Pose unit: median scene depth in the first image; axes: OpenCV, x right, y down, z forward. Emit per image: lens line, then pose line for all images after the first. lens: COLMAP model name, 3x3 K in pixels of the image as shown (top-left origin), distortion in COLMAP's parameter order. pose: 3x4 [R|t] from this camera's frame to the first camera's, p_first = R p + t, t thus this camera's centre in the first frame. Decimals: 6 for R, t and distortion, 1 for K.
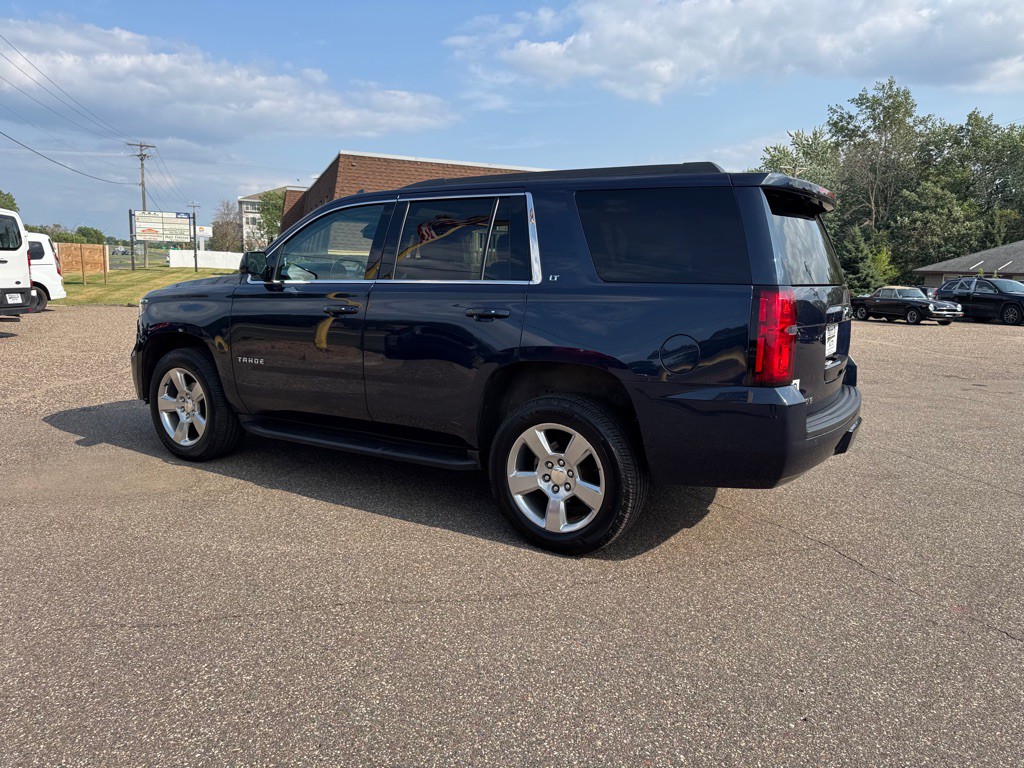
lens RADIAL K [[730.6, 0, 513.0], [0, 730.6, 379.5], [0, 0, 1]] dist [0.030226, -0.034620]
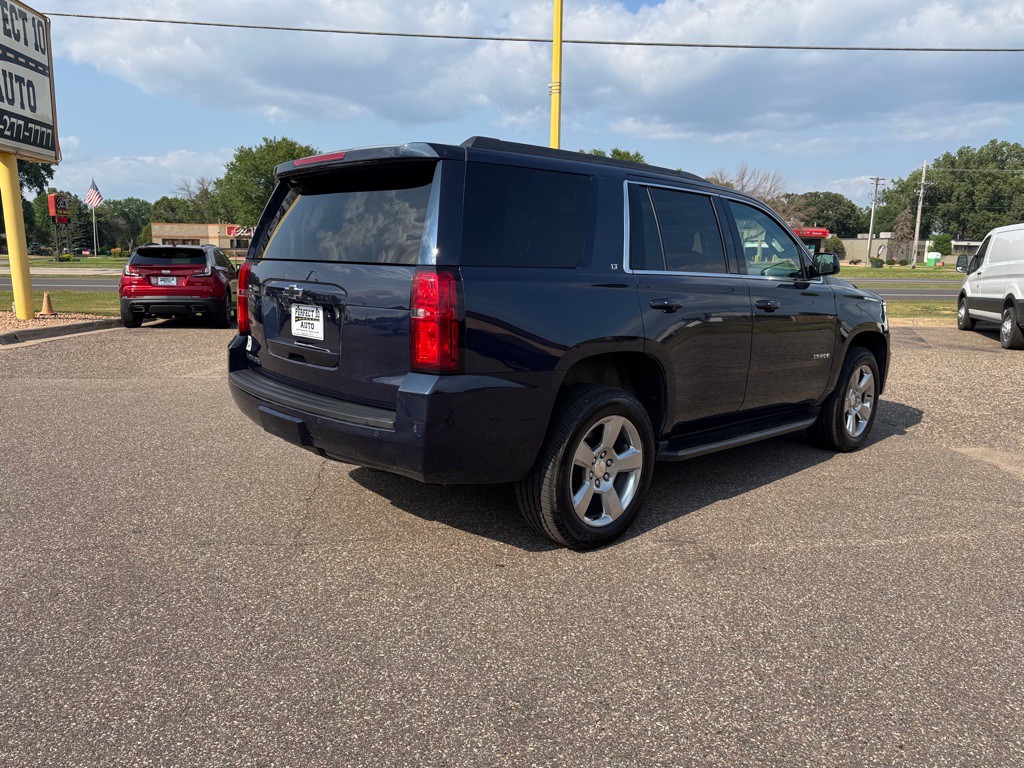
lens RADIAL K [[729.2, 0, 514.3], [0, 729.2, 382.2], [0, 0, 1]] dist [0.030132, -0.036853]
pose [[-0.255854, 0.130818, -0.957823, 0.074581], [-0.172441, 0.968735, 0.178371, -0.011256], [0.951211, 0.210805, -0.225296, 0.087975]]
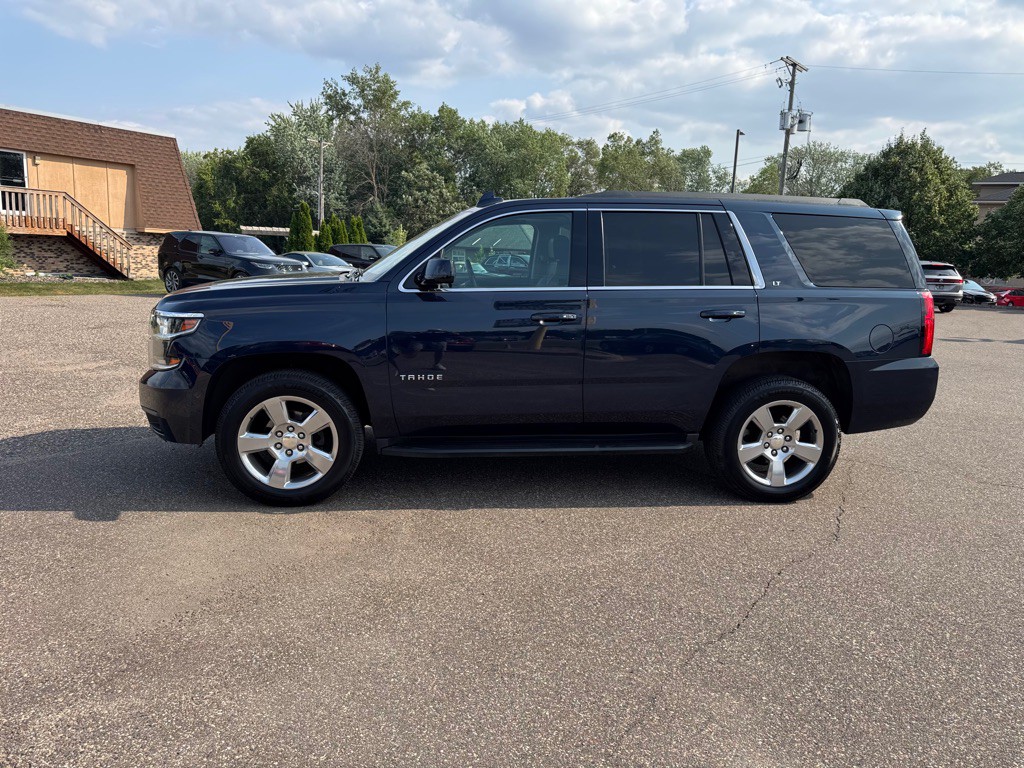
lens RADIAL K [[736.7, 0, 517.7], [0, 736.7, 386.3], [0, 0, 1]] dist [0.064708, -0.068873]
pose [[0.780261, -0.108567, 0.615960, -0.061310], [0.078670, 0.994034, 0.075551, -0.005467], [-0.620487, -0.010492, 0.784146, 0.015951]]
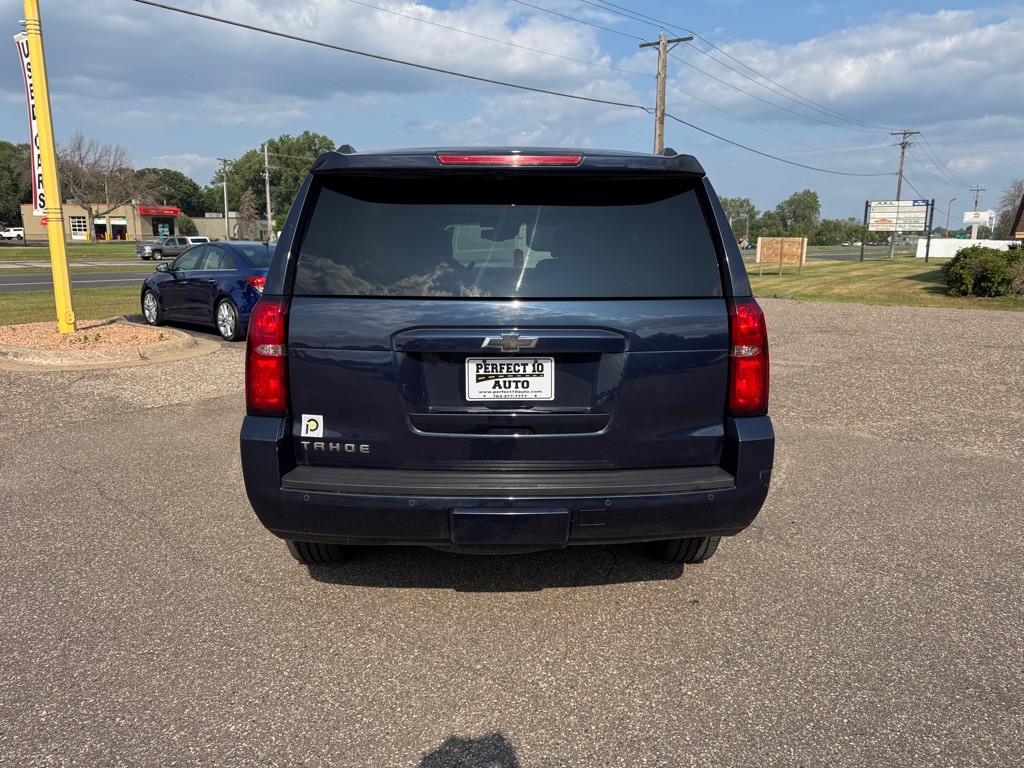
lens RADIAL K [[734.4, 0, 508.5], [0, 734.4, 381.7], [0, 0, 1]] dist [0.010461, -0.011229]
pose [[0.545809, 0.130779, -0.827641, 0.059009], [-0.117638, 0.989922, 0.078843, -0.006300], [0.829610, 0.054329, 0.555693, 0.037791]]
